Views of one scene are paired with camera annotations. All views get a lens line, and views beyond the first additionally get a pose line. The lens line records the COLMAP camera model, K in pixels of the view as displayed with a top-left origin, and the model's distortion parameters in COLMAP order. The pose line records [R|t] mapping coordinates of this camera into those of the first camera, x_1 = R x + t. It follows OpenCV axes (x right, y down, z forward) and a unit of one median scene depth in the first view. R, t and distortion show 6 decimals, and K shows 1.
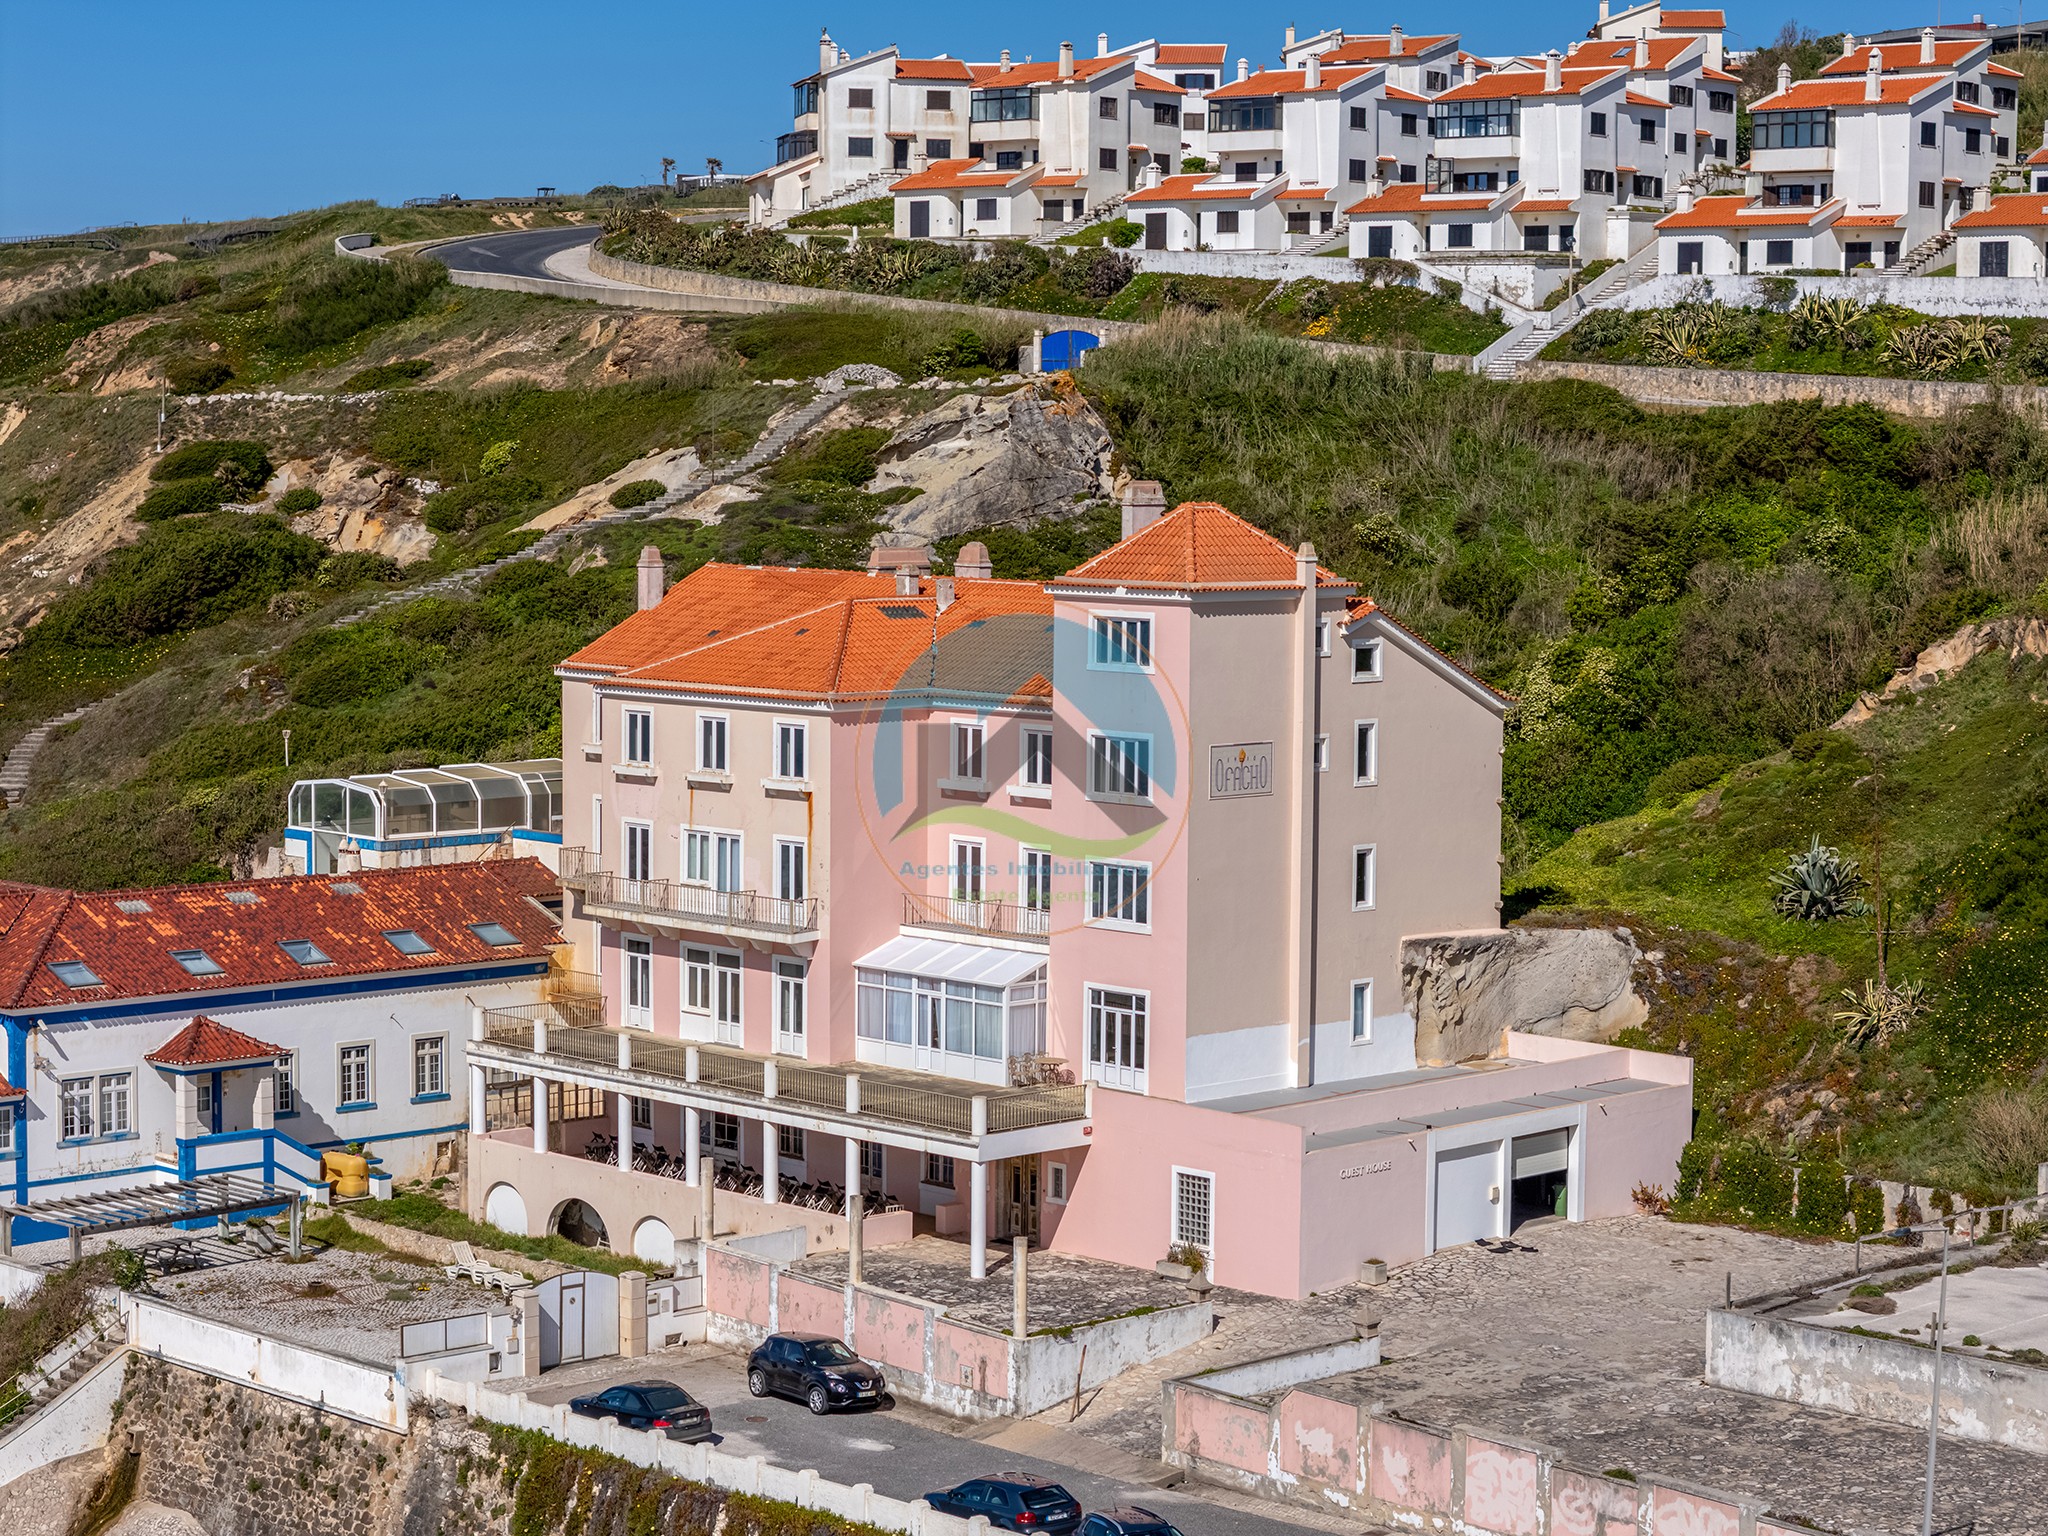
lens RADIAL K [[4156.4, 0, 1024.0], [0, 4156.4, 768.0], [0, 0, 1]] dist [-0.245467, 1.326375]
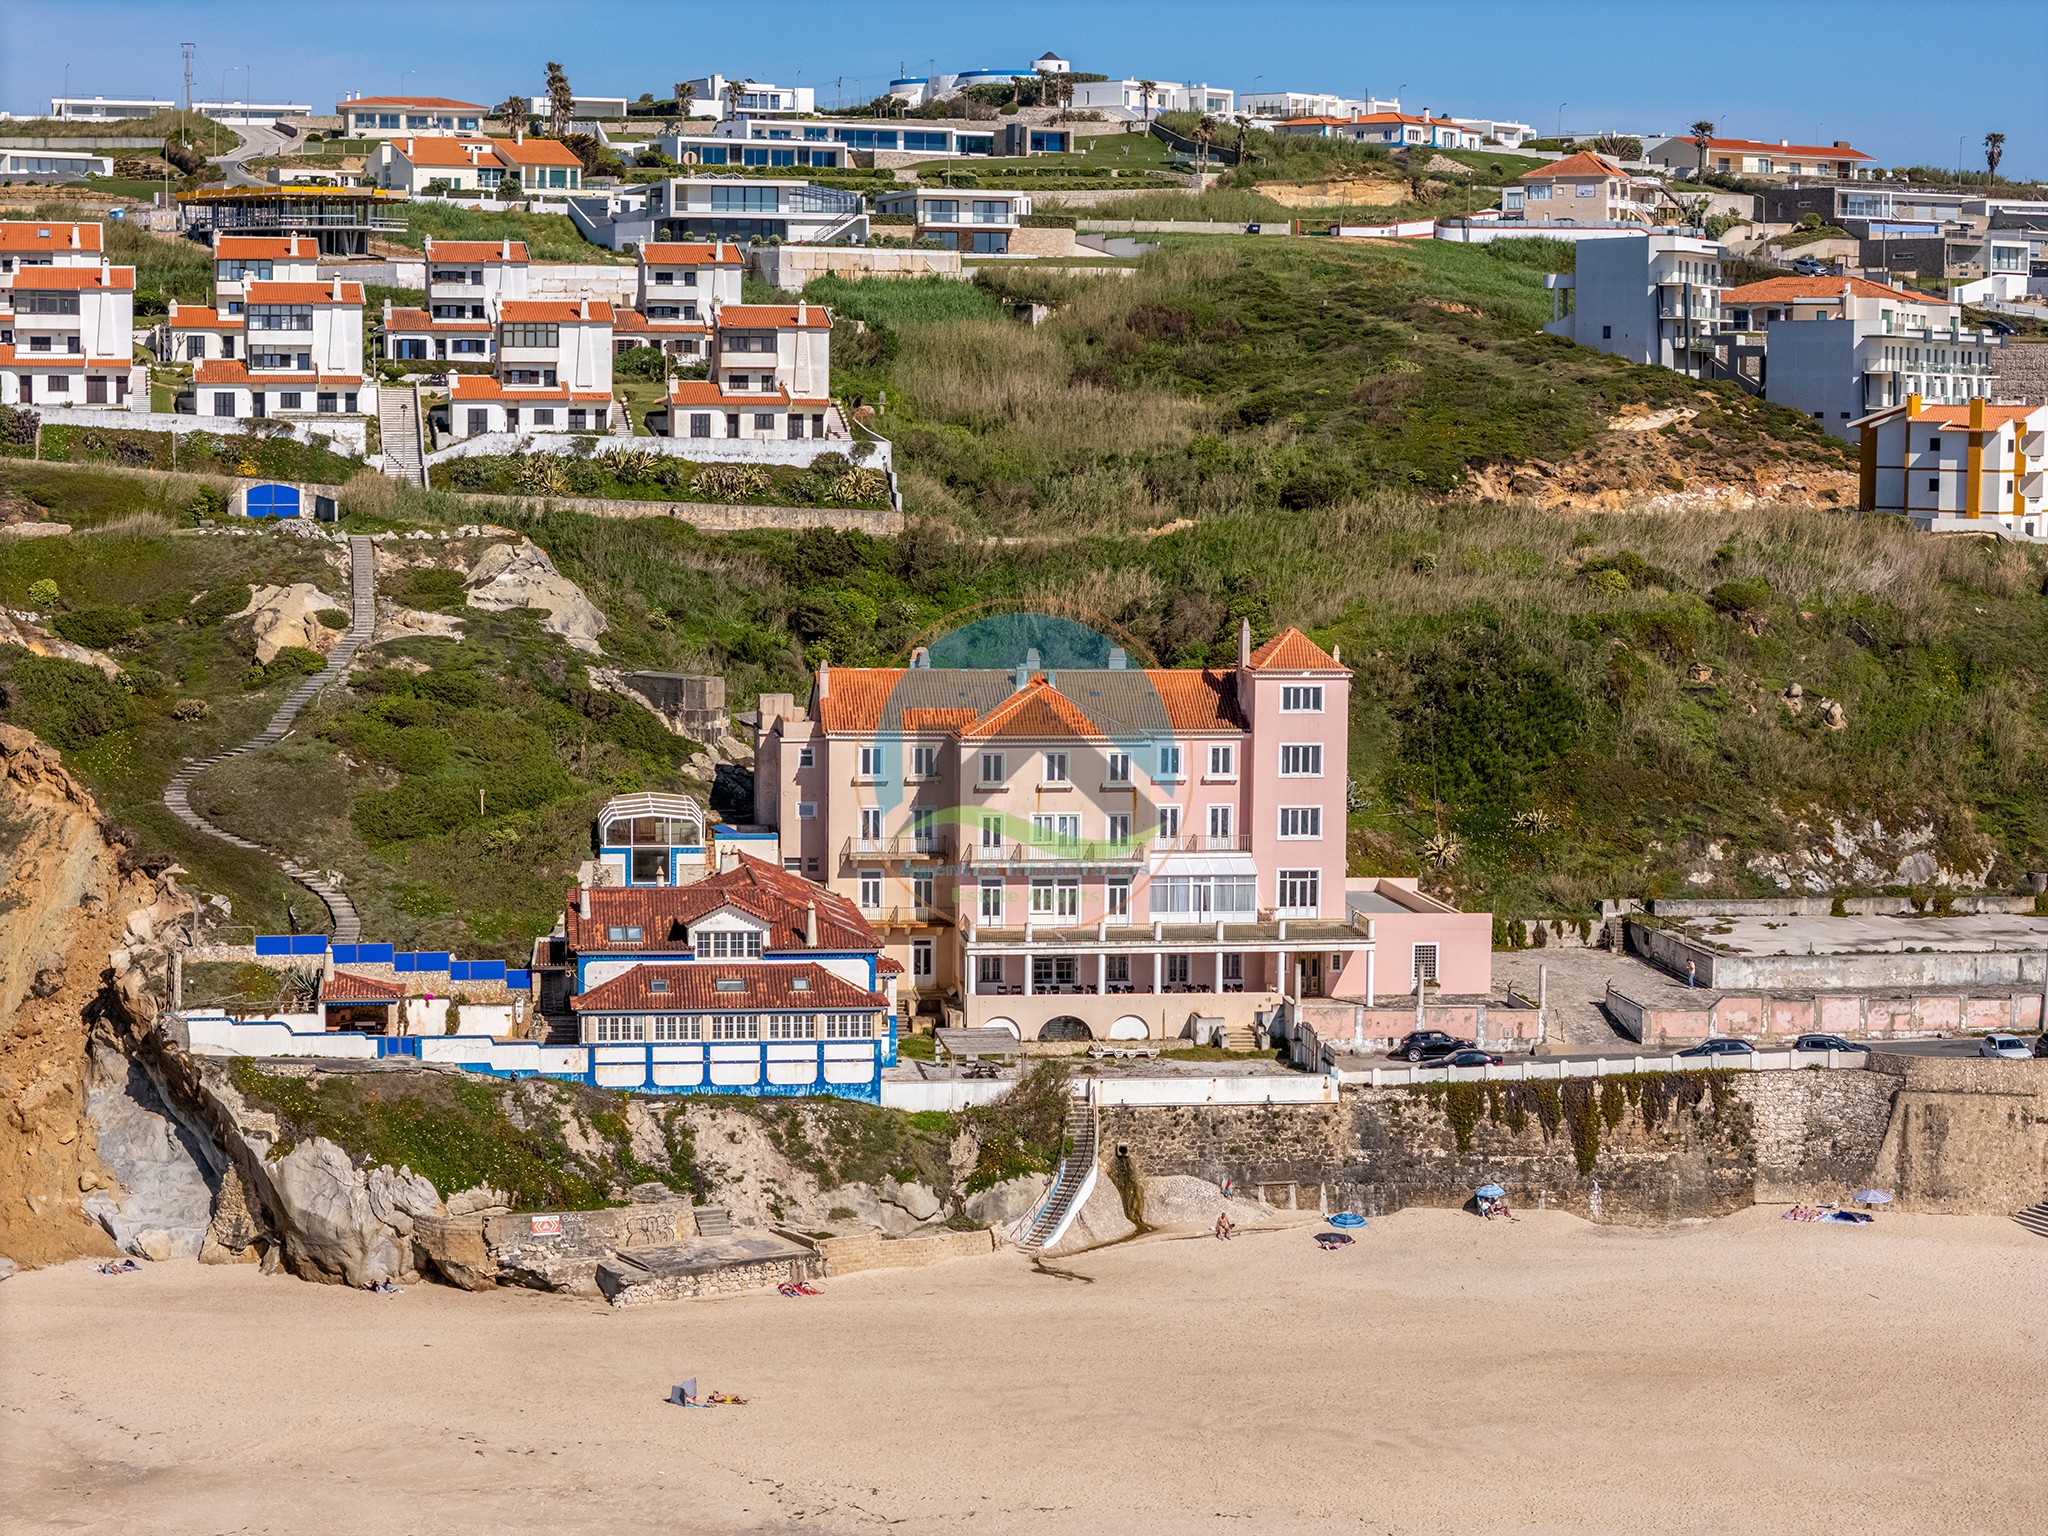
lens RADIAL K [[4115.8, 0, 1044.7], [0, 4115.8, 763.4], [0, 0, 1]] dist [-0.175084, 0.538596]
pose [[0.593296, -0.076189, 0.801371, -1.561860], [0.062683, 0.996861, 0.048368, -0.097379], [-0.802540, 0.021536, 0.596210, -0.095729]]
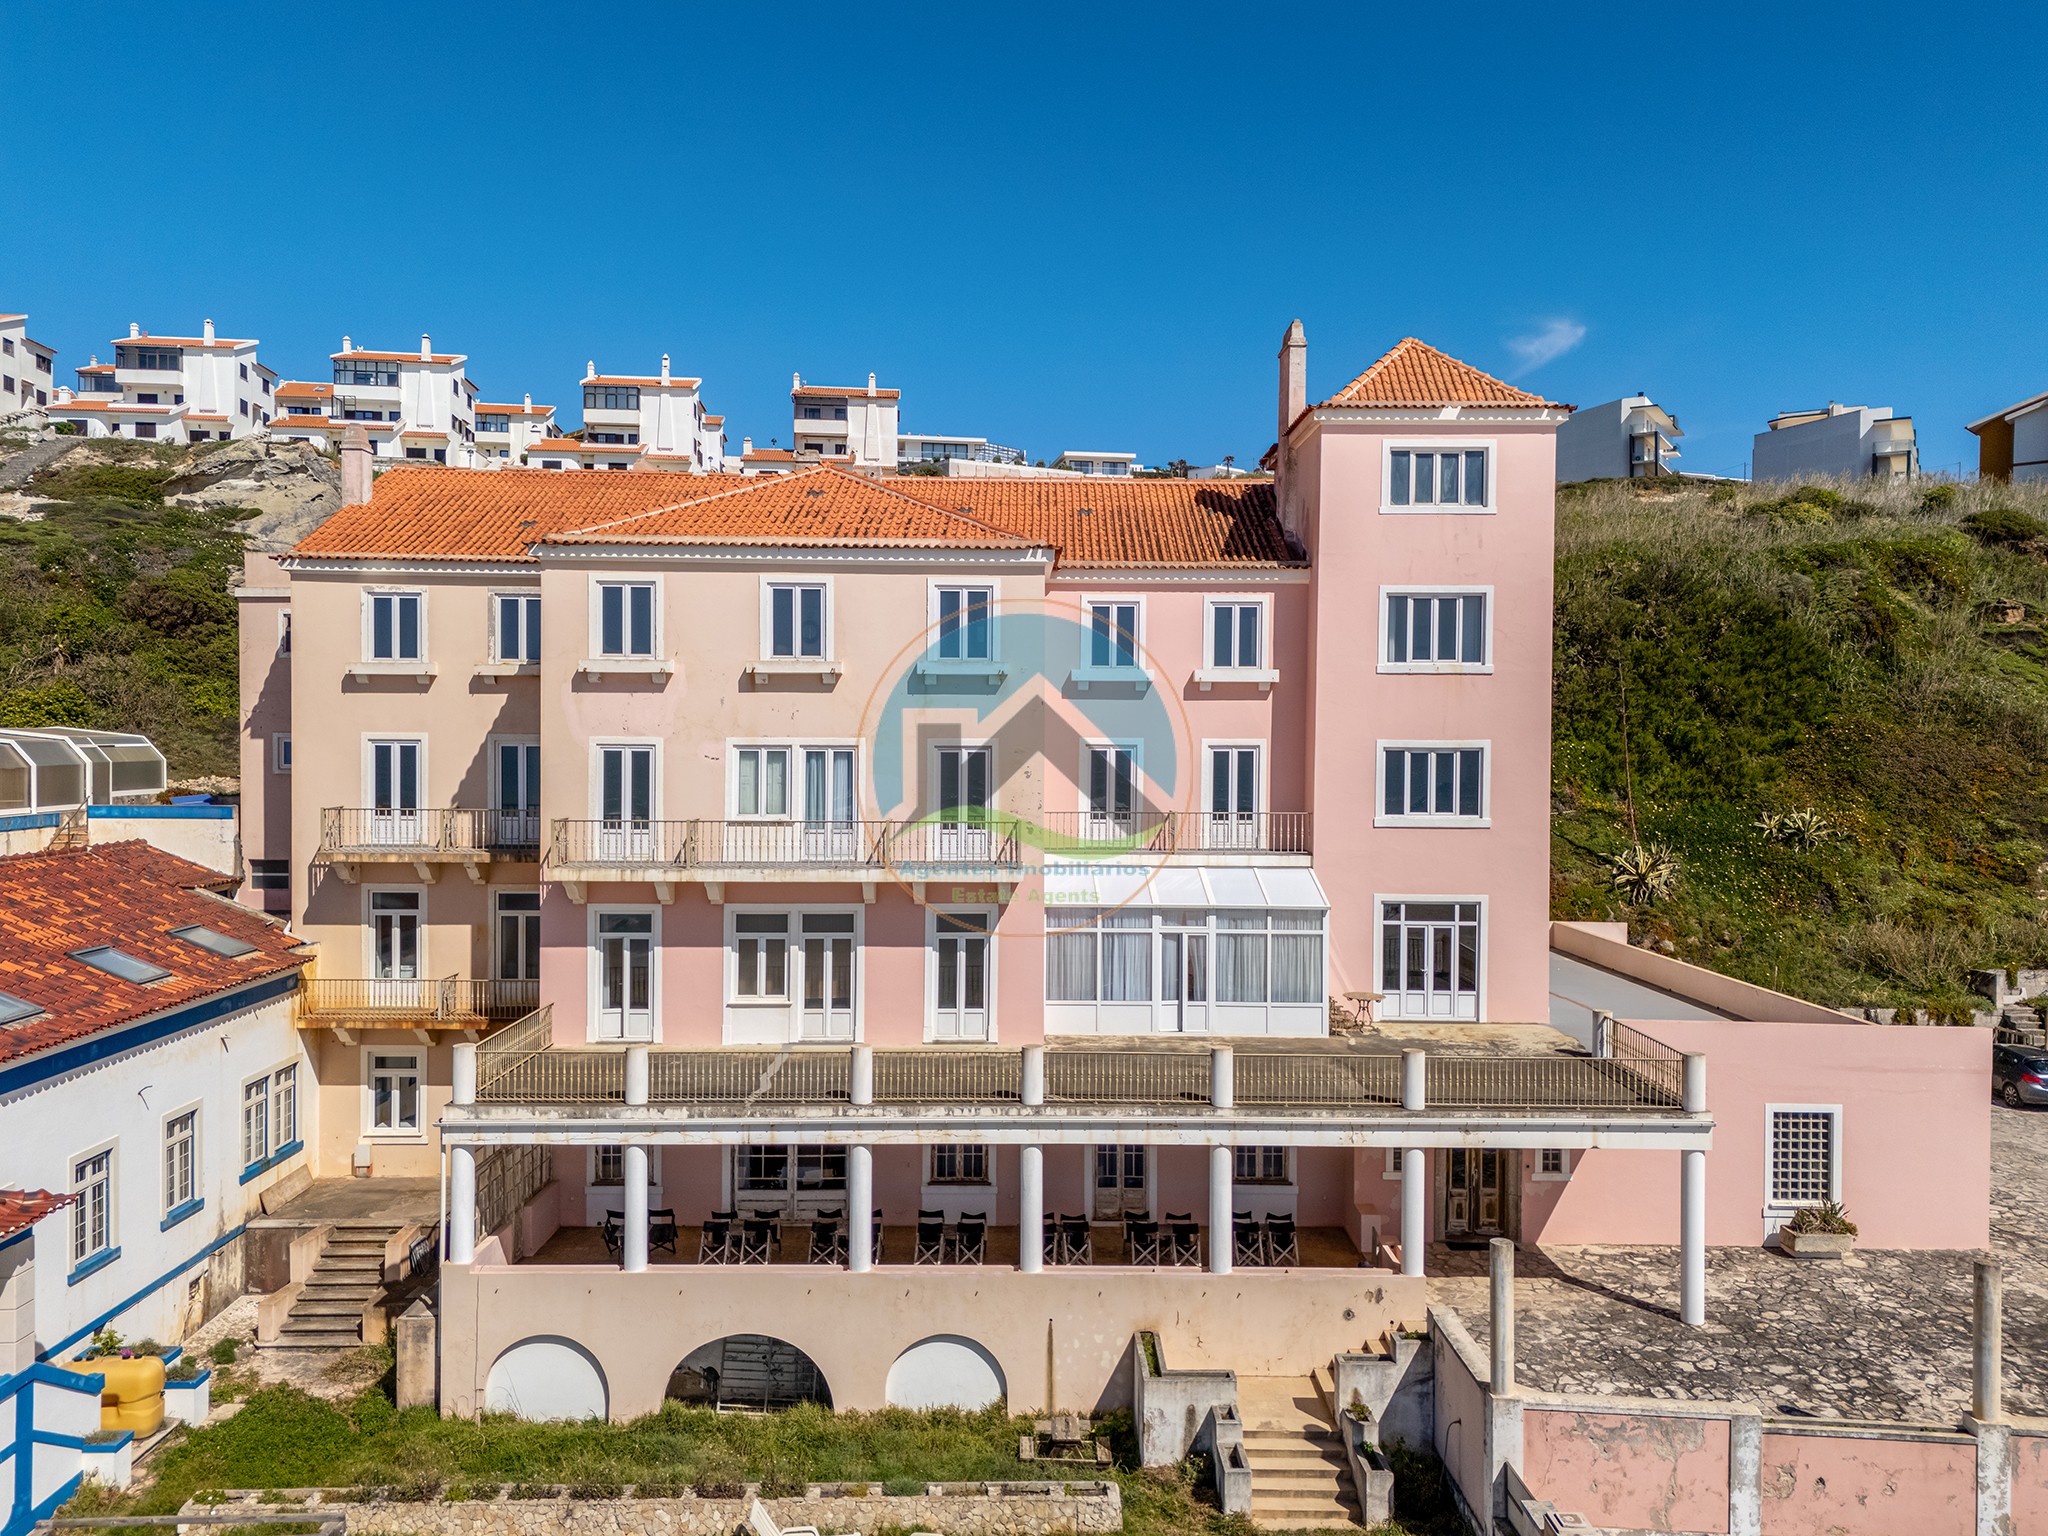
lens RADIAL K [[1505.4, 0, 1022.0], [0, 1505.4, 764.5], [0, 0, 1]] dist [0.072275, -0.060714]
pose [[0.688296, -0.018985, 0.725182, -0.237159], [0.058524, 0.997852, -0.029424, 0.028861], [-0.723065, 0.062693, 0.687929, 0.798701]]
